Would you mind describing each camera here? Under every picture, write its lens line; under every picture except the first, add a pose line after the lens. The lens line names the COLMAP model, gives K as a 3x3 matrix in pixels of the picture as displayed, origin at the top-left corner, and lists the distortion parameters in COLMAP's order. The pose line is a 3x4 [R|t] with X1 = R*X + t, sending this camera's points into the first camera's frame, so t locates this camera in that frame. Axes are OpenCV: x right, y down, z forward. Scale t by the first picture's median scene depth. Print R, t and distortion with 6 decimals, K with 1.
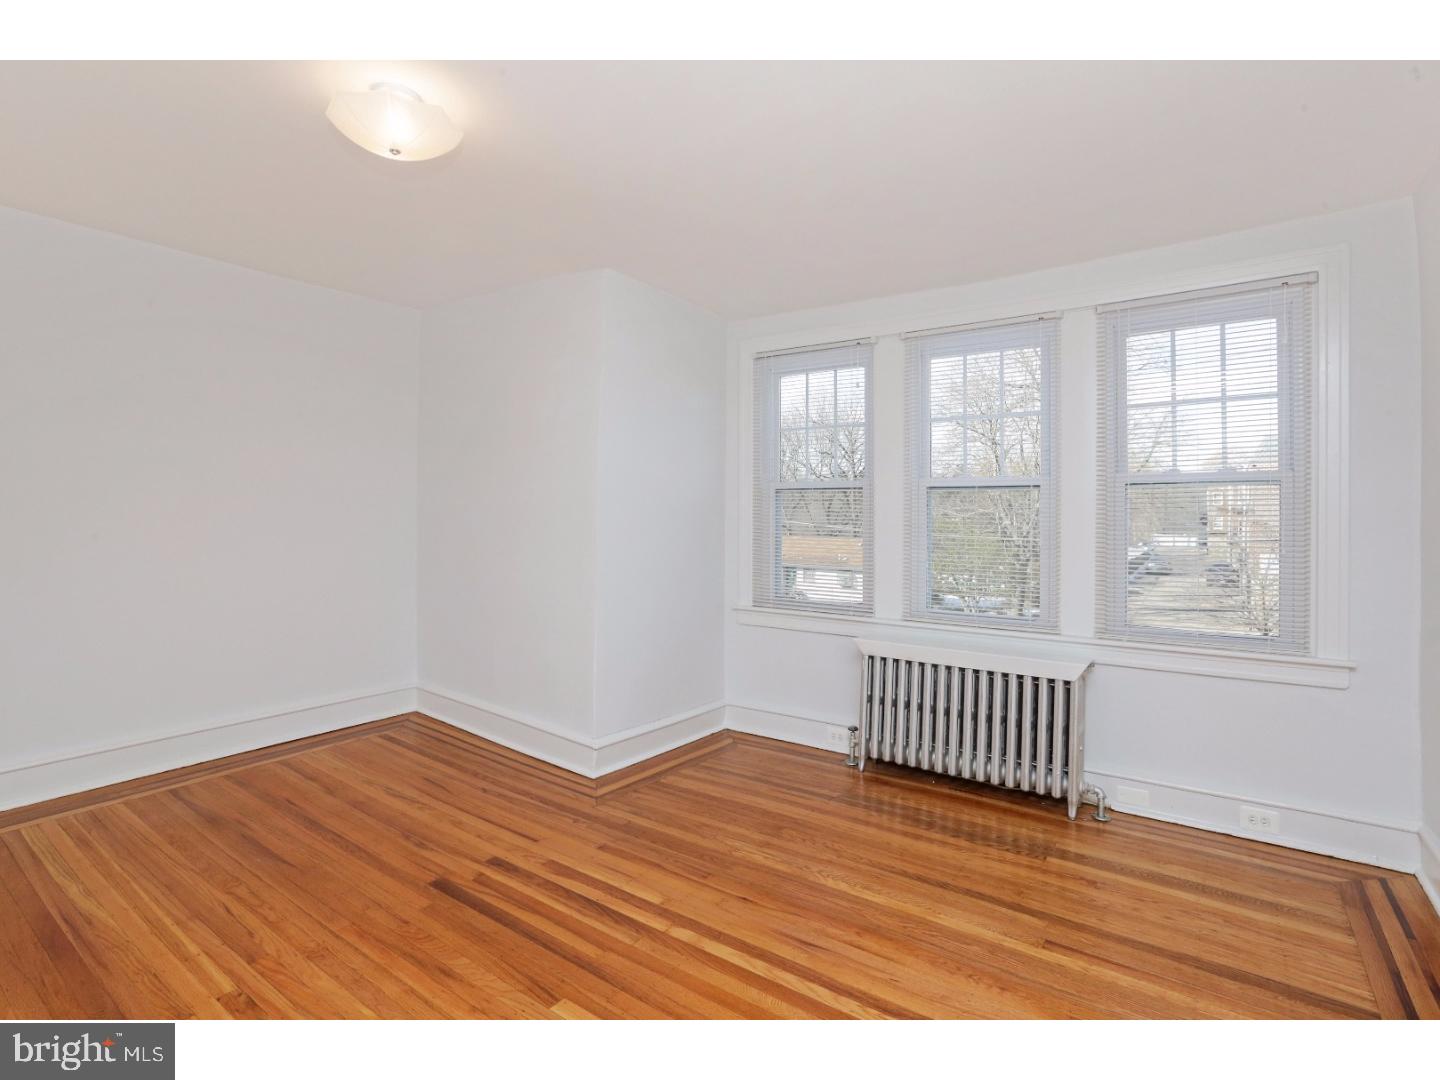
lens RADIAL K [[778.2, 0, 678.0], [0, 778.2, 508.1], [0, 0, 1]] dist [-0.032951, 0.001648]
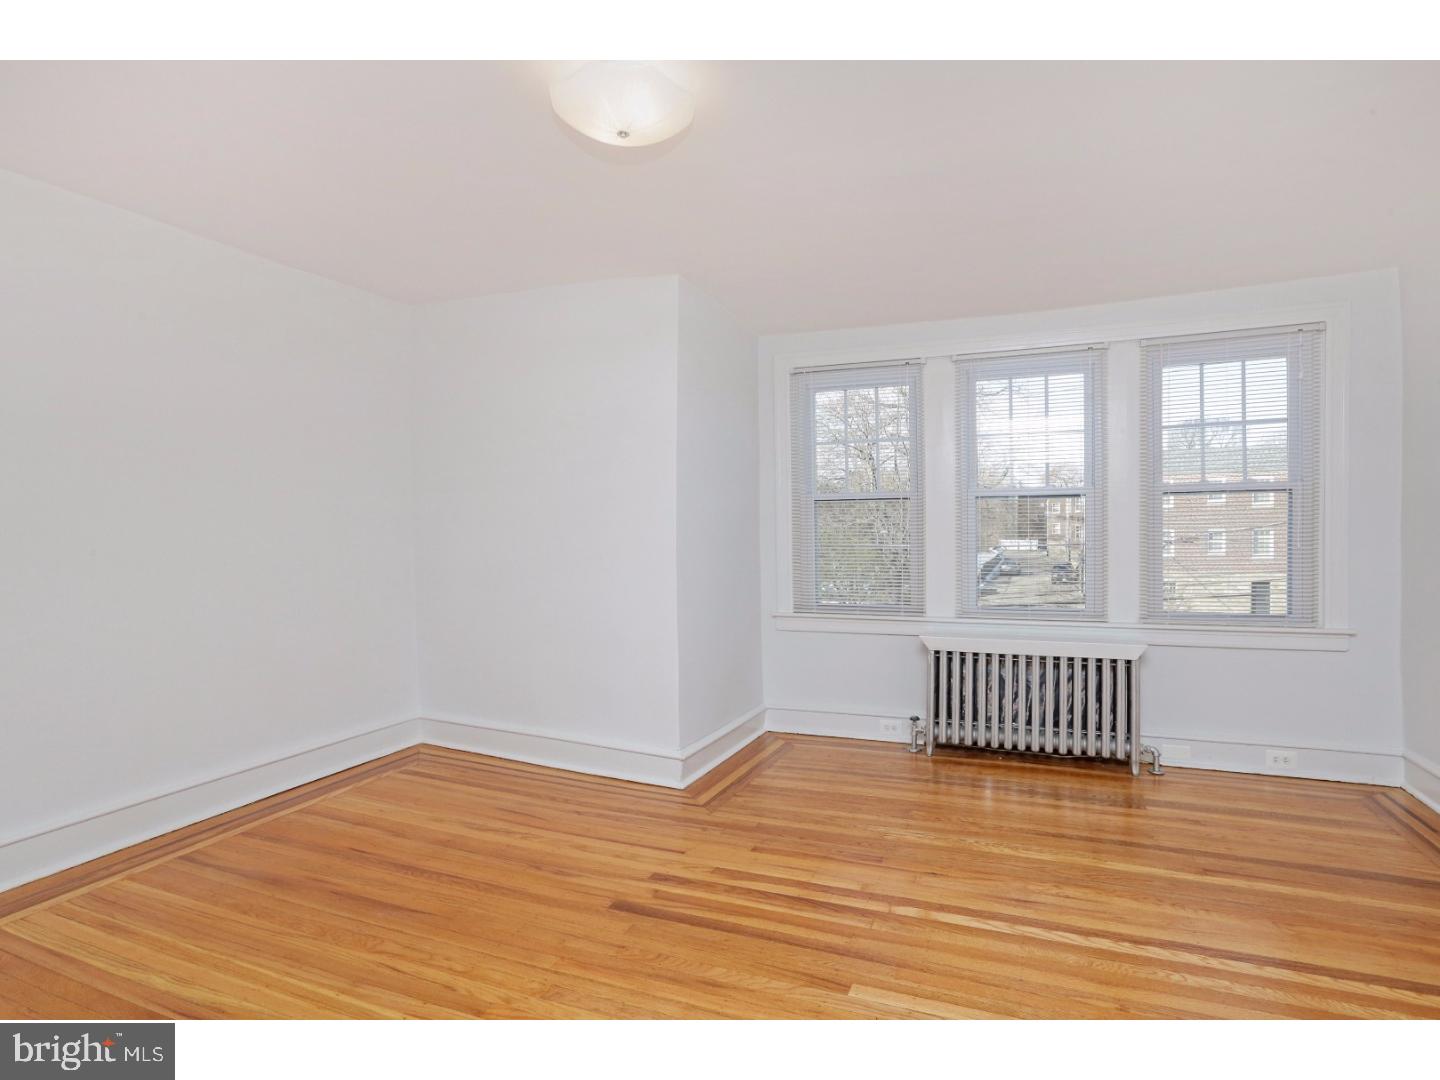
lens RADIAL K [[778.2, 0, 691.3], [0, 778.2, 551.7], [0, 0, 1]] dist [-0.032951, 0.001648]
pose [[0.964508, -0.023970, 0.262965, -0.375466], [0.014552, 0.999183, 0.037702, 0.003776], [-0.263654, -0.032537, 0.964068, 0.039089]]
